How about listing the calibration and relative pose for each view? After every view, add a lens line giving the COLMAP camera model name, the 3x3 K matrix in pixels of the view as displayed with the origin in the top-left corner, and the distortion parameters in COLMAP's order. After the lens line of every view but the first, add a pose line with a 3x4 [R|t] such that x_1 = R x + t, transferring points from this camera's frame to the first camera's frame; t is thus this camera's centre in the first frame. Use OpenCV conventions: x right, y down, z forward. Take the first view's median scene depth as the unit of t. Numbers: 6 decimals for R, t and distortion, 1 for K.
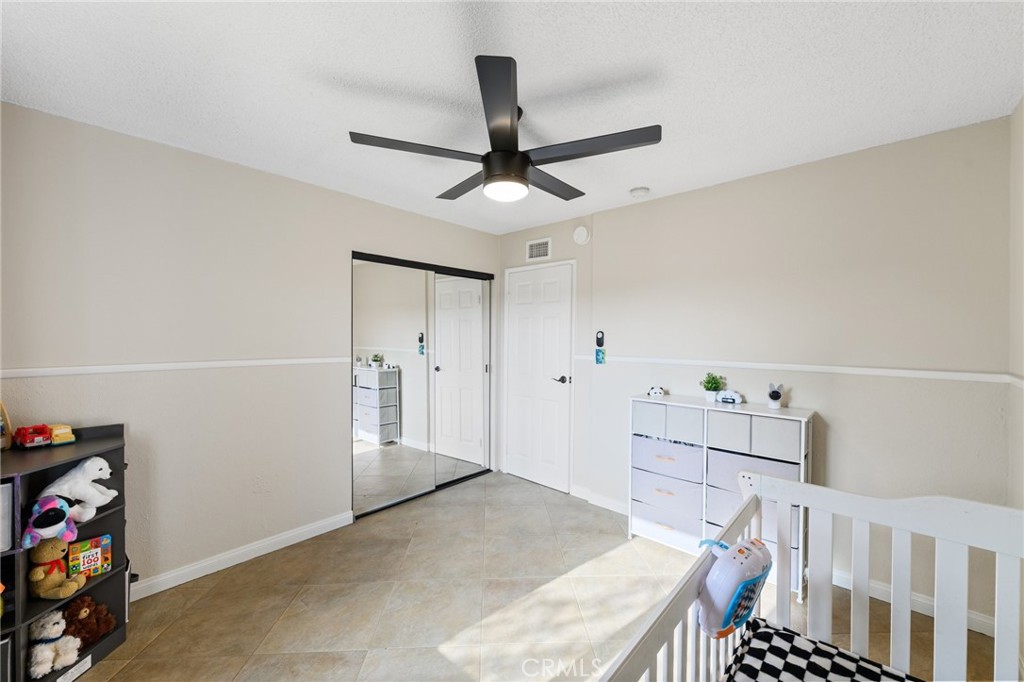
lens RADIAL K [[410.6, 0, 506.3], [0, 410.6, 335.4], [0, 0, 1]] dist [0.000055, 0.000246]
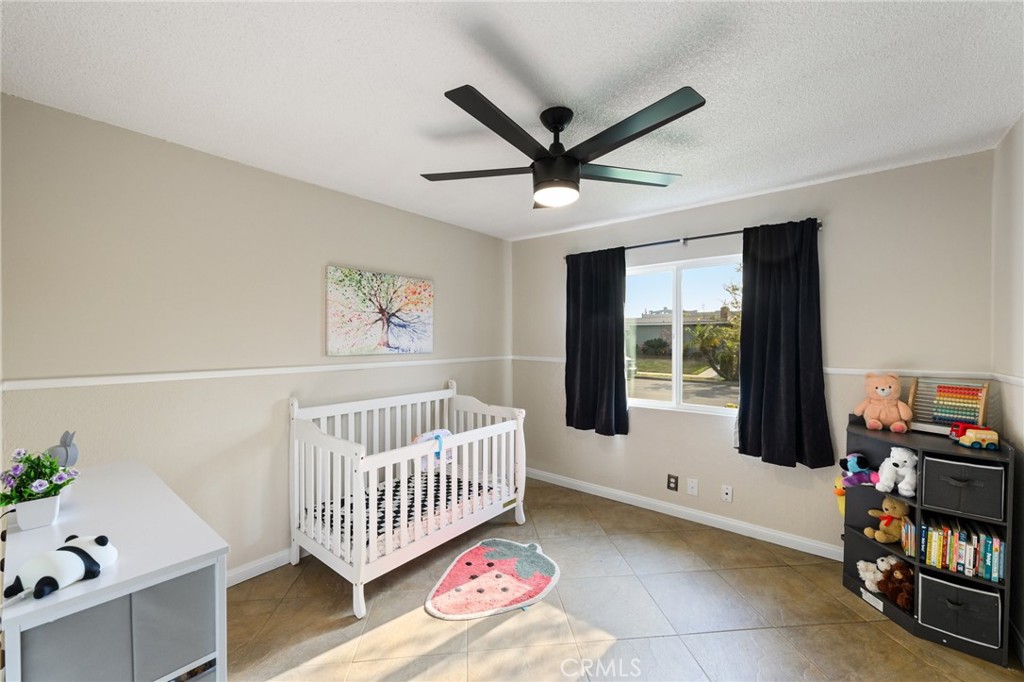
lens RADIAL K [[410.6, 0, 506.3], [0, 410.6, 335.4], [0, 0, 1]] dist [0.000055, 0.000246]
pose [[-0.998963, 0.000118, -0.045539, 0.158501], [-0.000250, 0.999967, 0.008082, -0.029757], [0.045539, 0.008085, -0.998930, 1.991650]]
